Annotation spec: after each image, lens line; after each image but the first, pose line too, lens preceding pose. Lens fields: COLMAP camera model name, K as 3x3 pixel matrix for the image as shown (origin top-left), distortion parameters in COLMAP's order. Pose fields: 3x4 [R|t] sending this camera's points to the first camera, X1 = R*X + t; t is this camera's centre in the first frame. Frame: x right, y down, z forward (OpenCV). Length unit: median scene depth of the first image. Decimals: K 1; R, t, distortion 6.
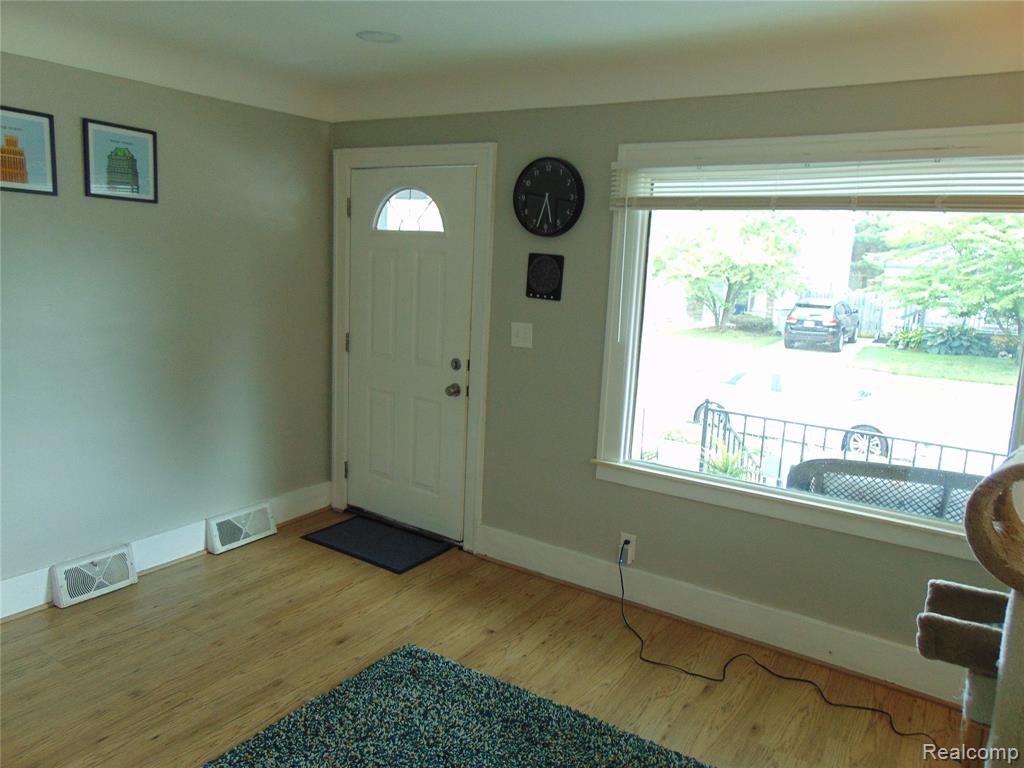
lens RADIAL K [[773.0, 0, 511.4], [0, 773.0, 385.9], [0, 0, 1]] dist [-0.027387, 0.072150]
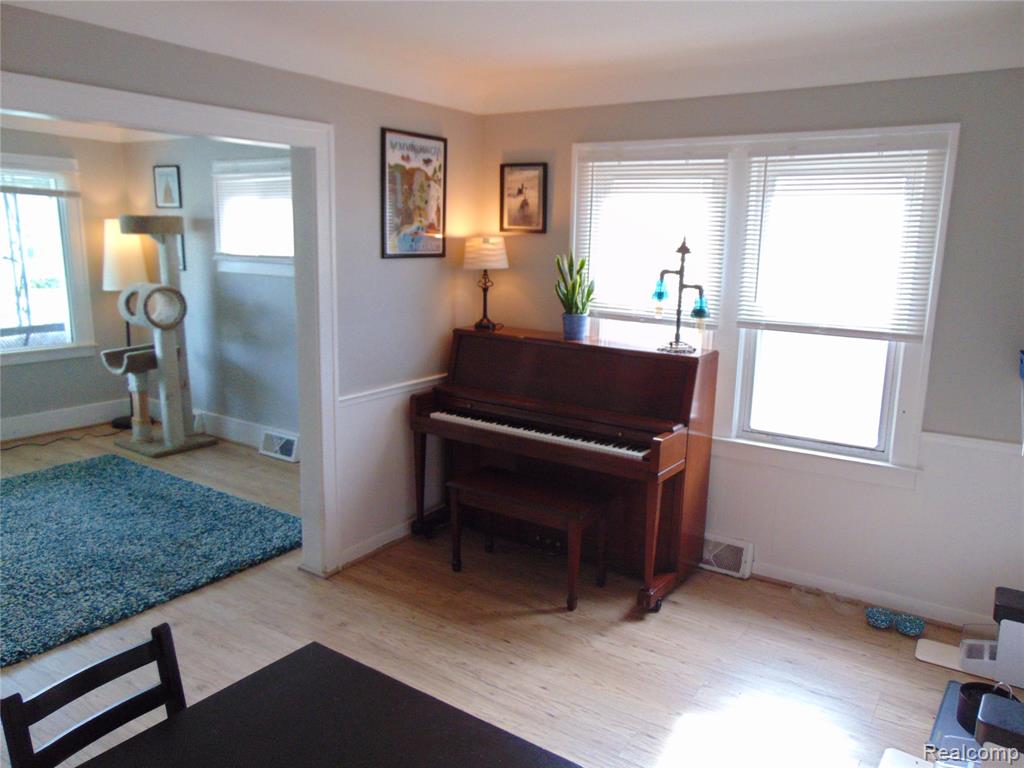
lens RADIAL K [[773.0, 0, 511.4], [0, 773.0, 385.9], [0, 0, 1]] dist [-0.027387, 0.072150]
pose [[0.008974, -0.233166, 0.972396, -1.177525], [0.144496, 0.962531, 0.229467, -0.013323], [-0.989465, 0.138448, 0.042329, -0.240306]]
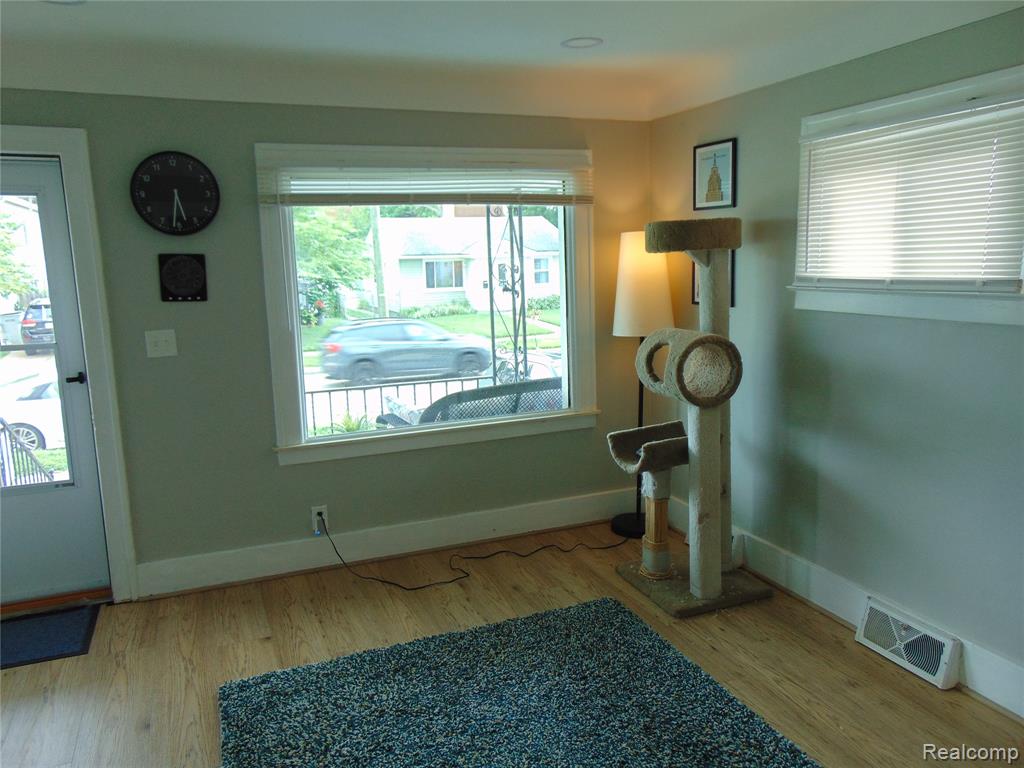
lens RADIAL K [[773.0, 0, 511.4], [0, 773.0, 385.9], [0, 0, 1]] dist [-0.027387, 0.072150]
pose [[0.556807, -0.200092, 0.806182, -0.535504], [0.191609, 0.975318, 0.109732, -0.039322], [-0.808240, 0.093373, 0.581403, 0.138619]]
